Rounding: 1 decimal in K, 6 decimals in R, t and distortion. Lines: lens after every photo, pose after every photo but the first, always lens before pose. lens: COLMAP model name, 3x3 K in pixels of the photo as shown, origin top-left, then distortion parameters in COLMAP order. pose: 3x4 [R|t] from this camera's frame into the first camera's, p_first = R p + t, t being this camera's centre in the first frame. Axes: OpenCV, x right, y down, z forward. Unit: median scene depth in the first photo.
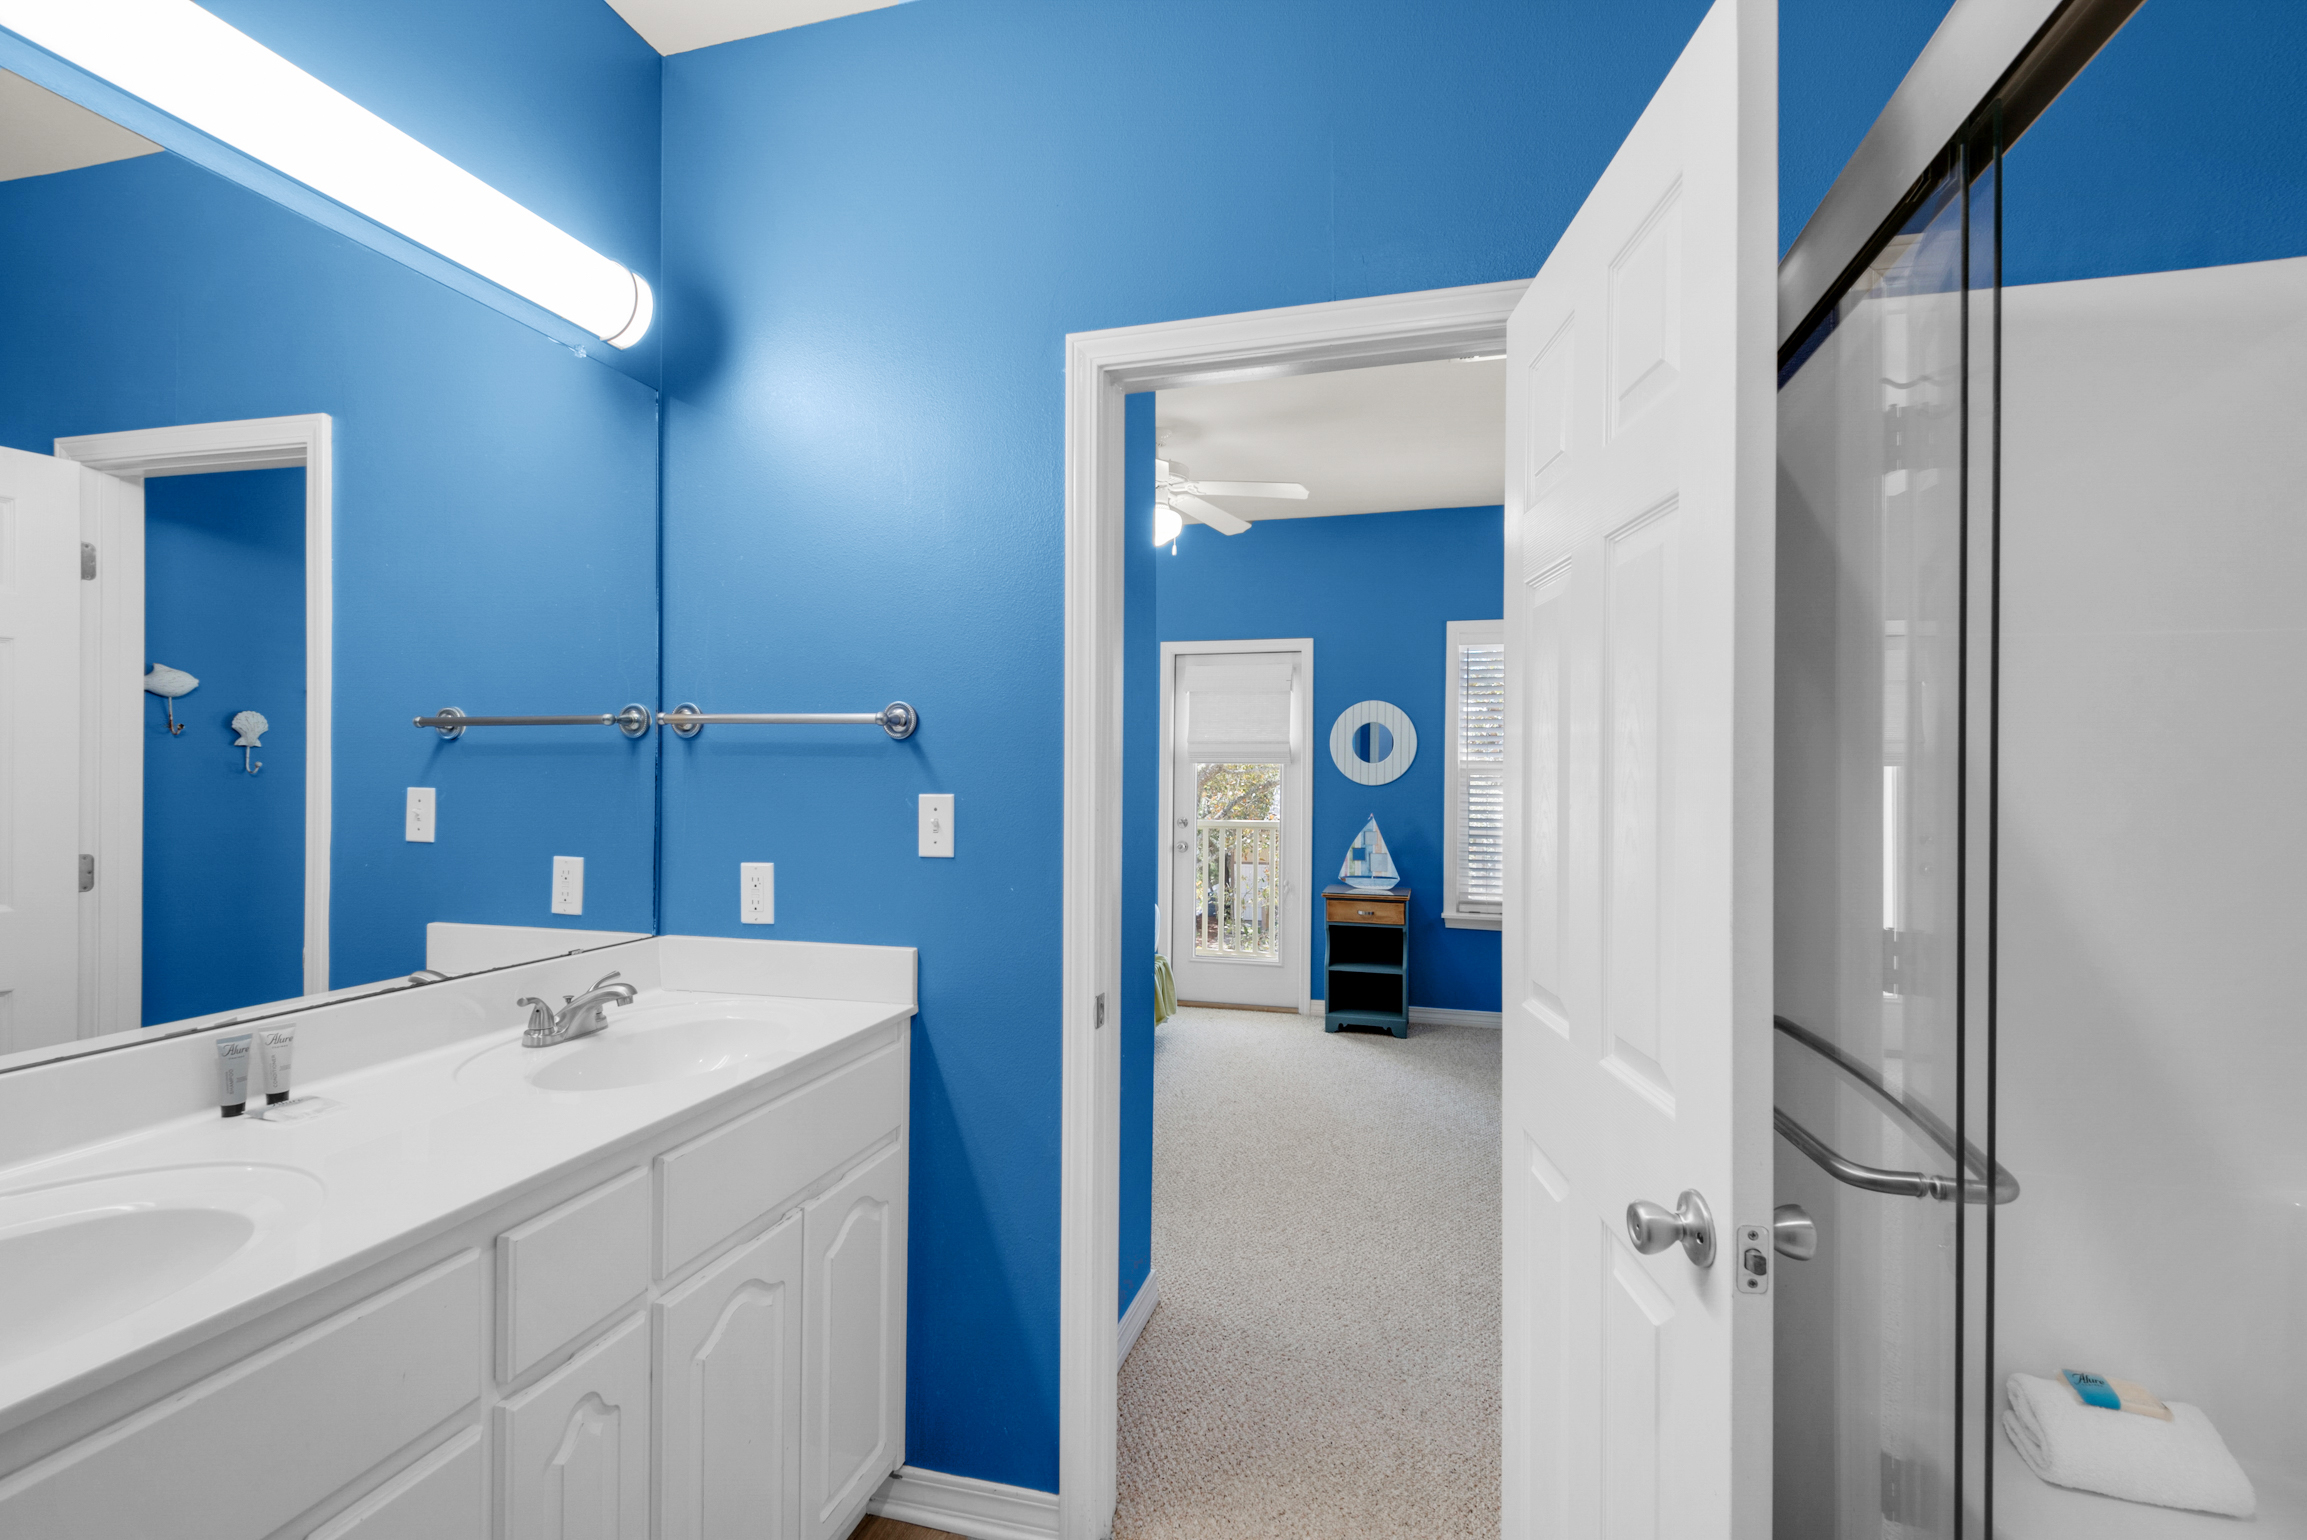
lens RADIAL K [[1039.6, 0, 1154.8], [0, 1039.6, 773.0], [0, 0, 1]] dist [0.002504, 0.000154]
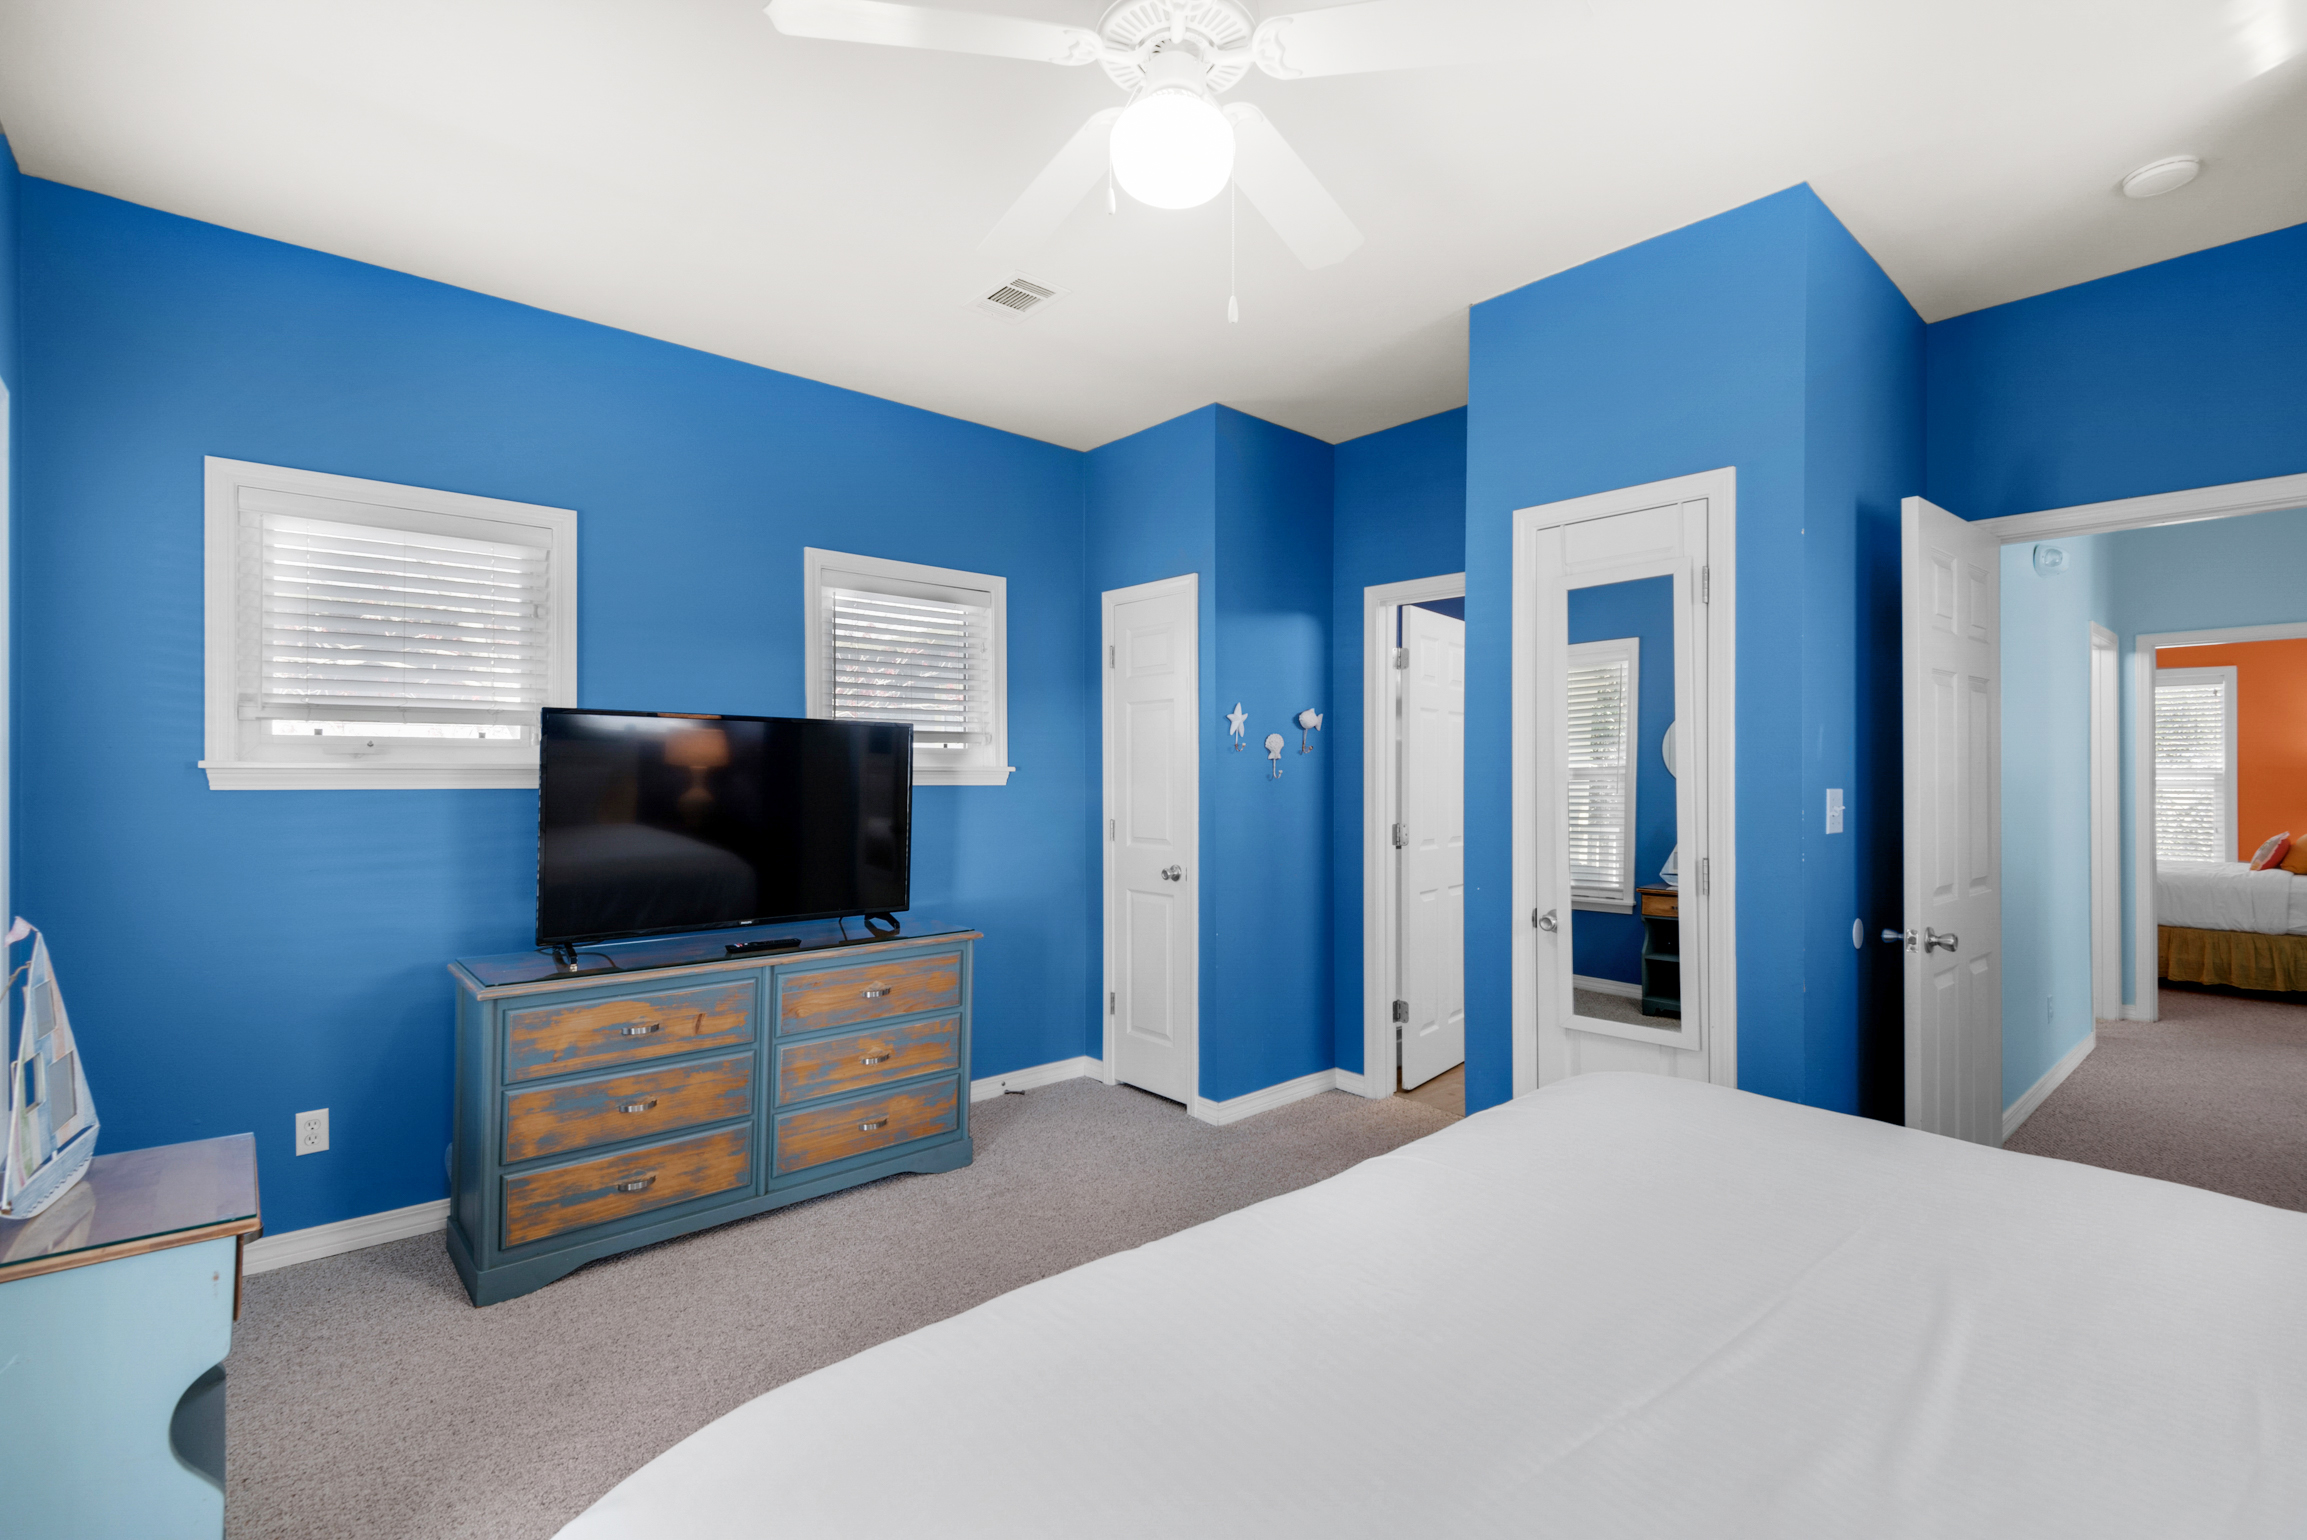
lens RADIAL K [[1039.6, 0, 1141.4], [0, 1039.6, 755.9], [0, 0, 1]] dist [0.002504, 0.000154]
pose [[-0.834544, -0.005389, 0.550915, -0.116552], [-0.014631, 0.999816, -0.012384, -0.006932], [-0.550747, -0.018396, -0.834470, 1.250701]]
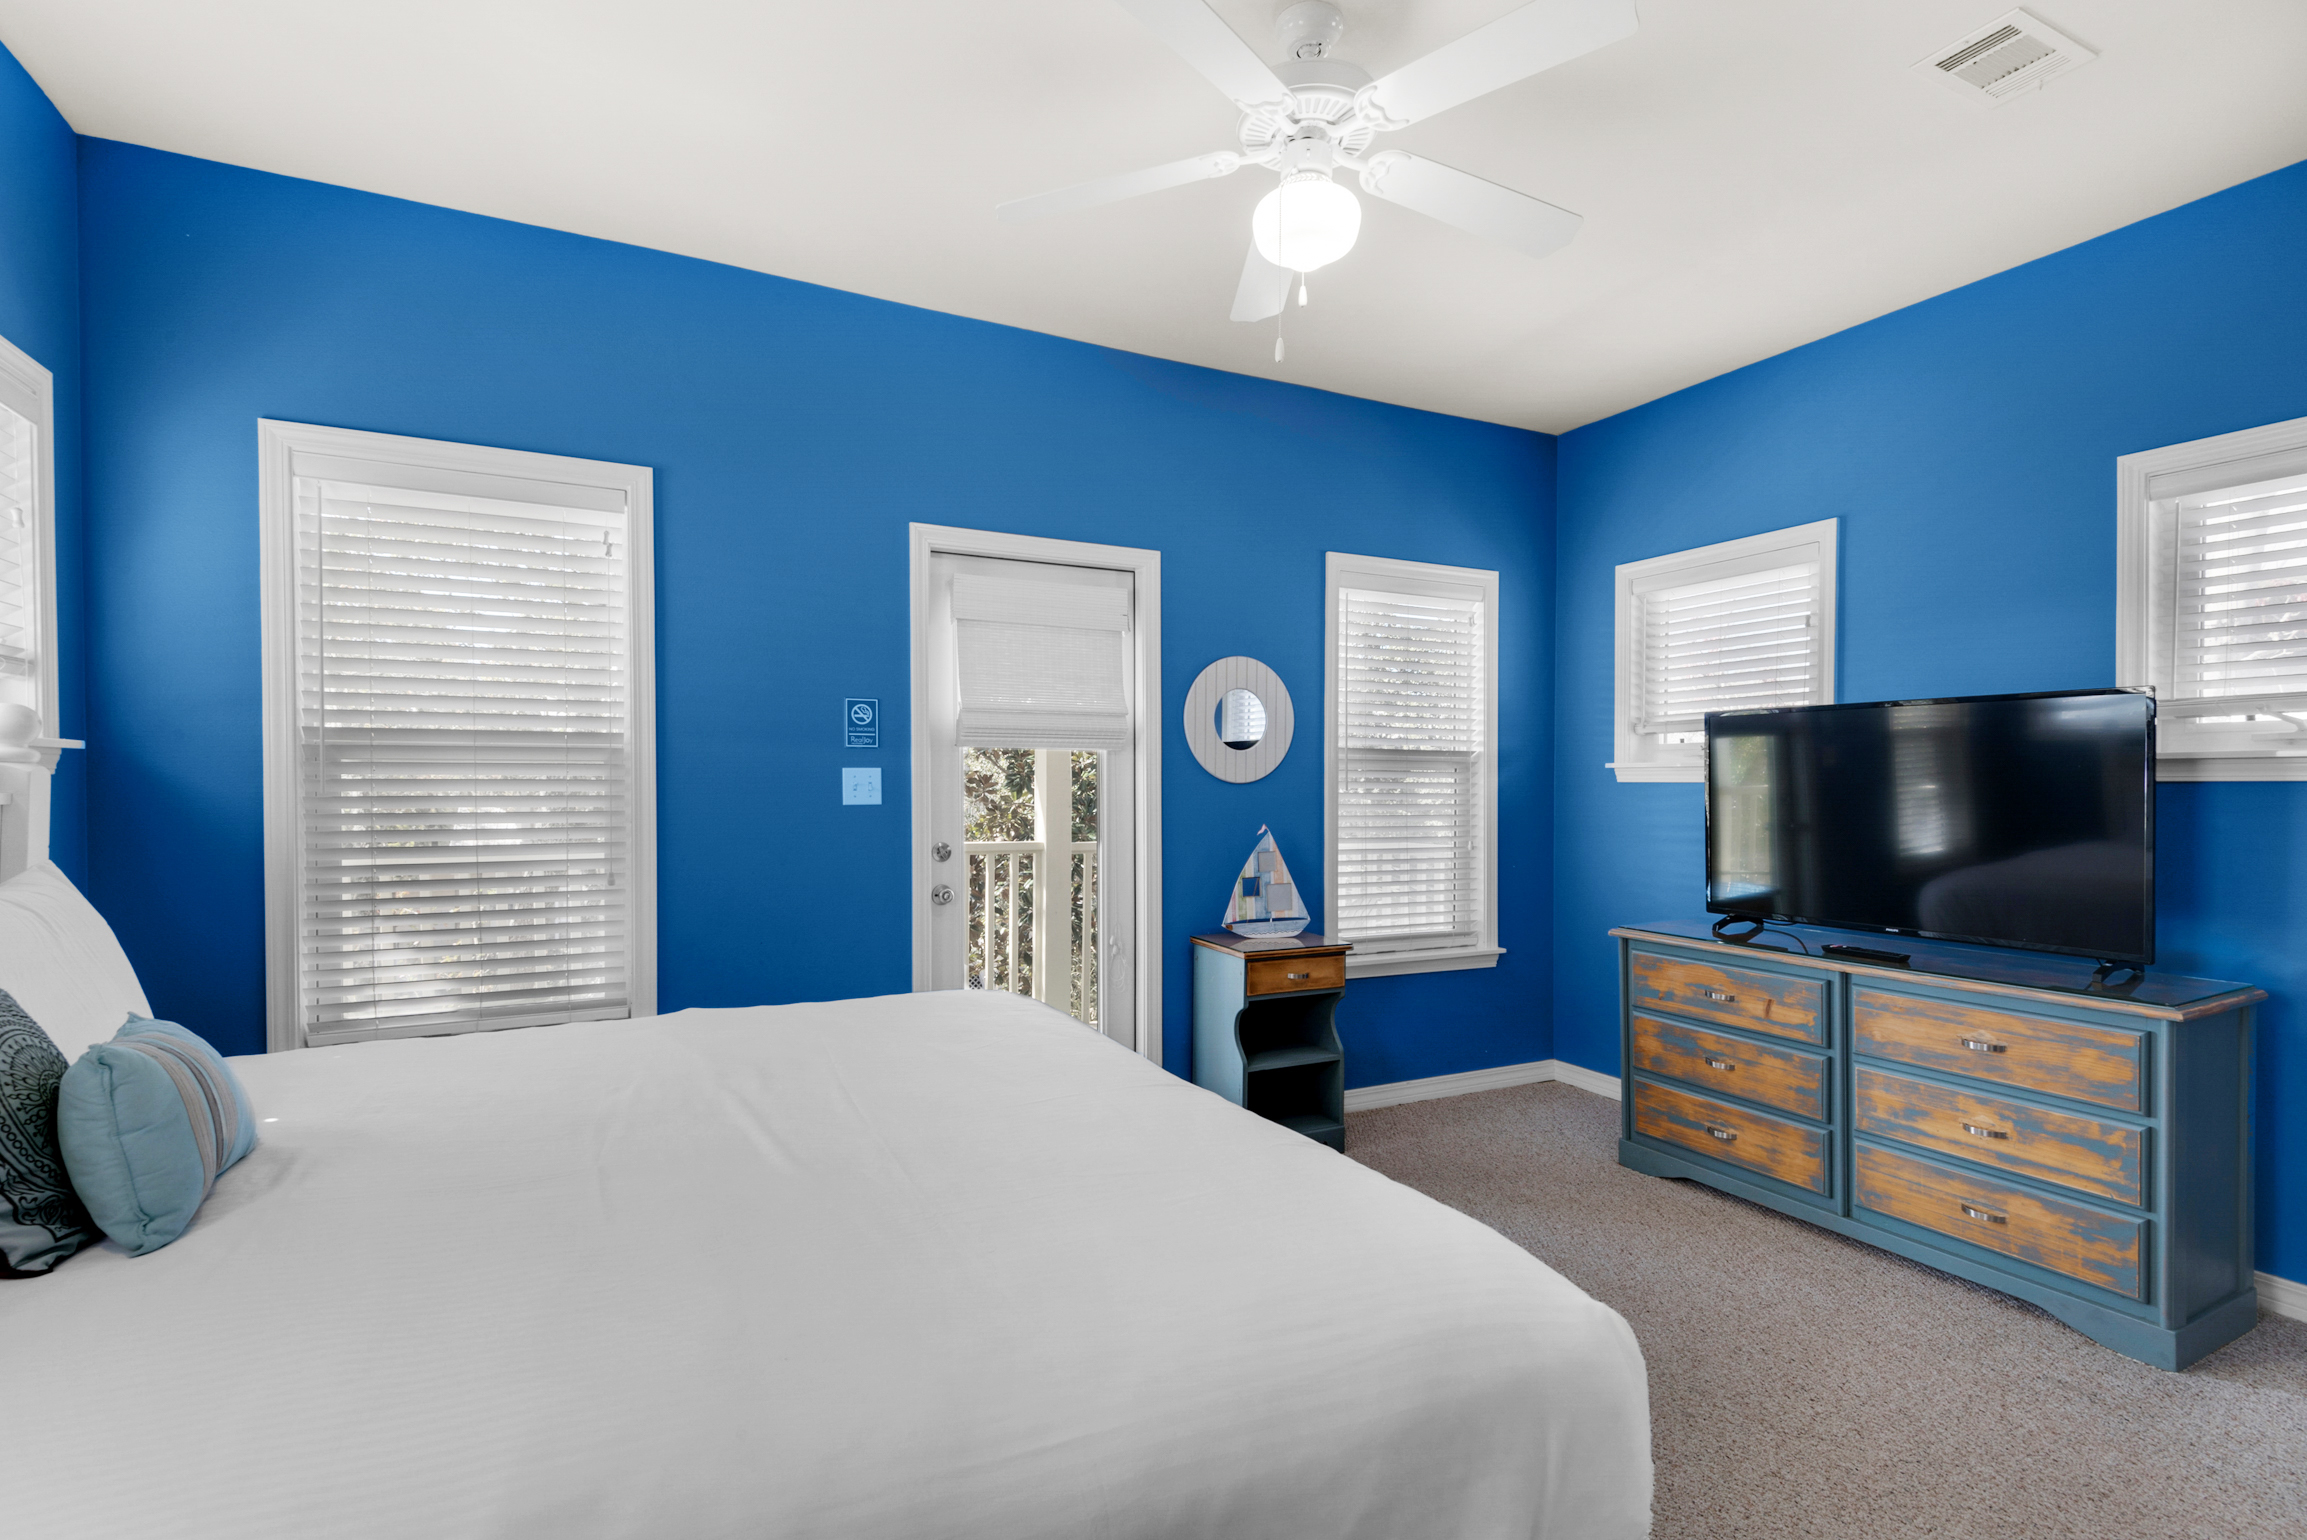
lens RADIAL K [[1039.6, 0, 1143.8], [0, 1039.6, 793.8], [0, 0, 1]] dist [0.002504, 0.000154]
pose [[0.739265, -0.015434, 0.673237, -0.295702], [0.001944, 0.999782, 0.020786, 0.005027], [-0.673411, -0.014057, 0.739134, 0.553786]]
